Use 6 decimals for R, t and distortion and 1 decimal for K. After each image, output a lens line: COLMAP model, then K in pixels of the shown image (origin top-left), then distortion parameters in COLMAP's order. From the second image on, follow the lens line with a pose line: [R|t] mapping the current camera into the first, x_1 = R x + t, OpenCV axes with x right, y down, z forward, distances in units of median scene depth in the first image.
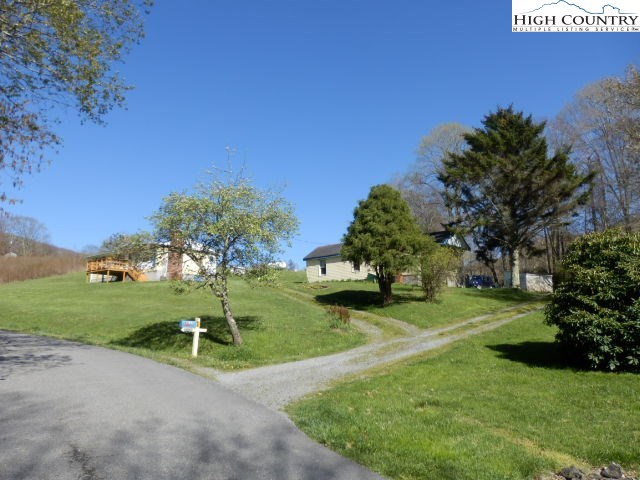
lens RADIAL K [[482.3, 0, 320.0], [0, 482.3, 240.0], [0, 0, 1]] dist [-0.006808, 0.009407]
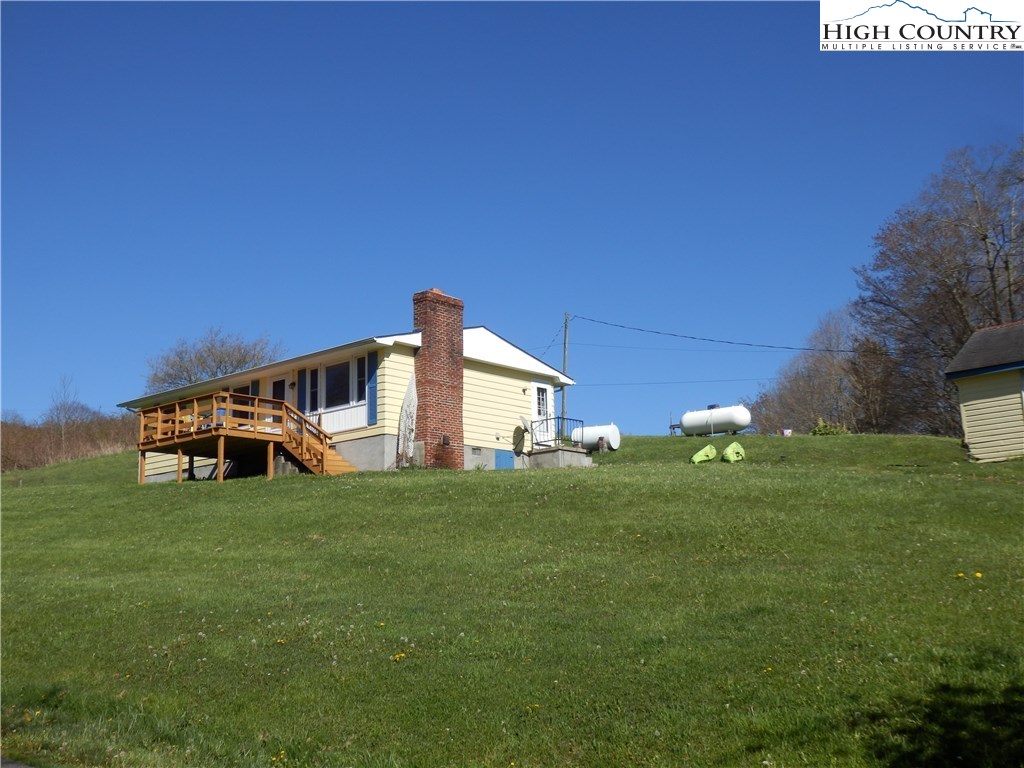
lens RADIAL K [[1194.6, 0, 512.0], [0, 1194.6, 384.0], [0, 0, 1]] dist [0.054461, -0.043736]
pose [[0.996153, -0.027277, -0.083279, -0.199634], [0.027219, 0.999628, -0.001832, 0.036182], [0.083298, -0.000442, 0.996525, 0.297247]]
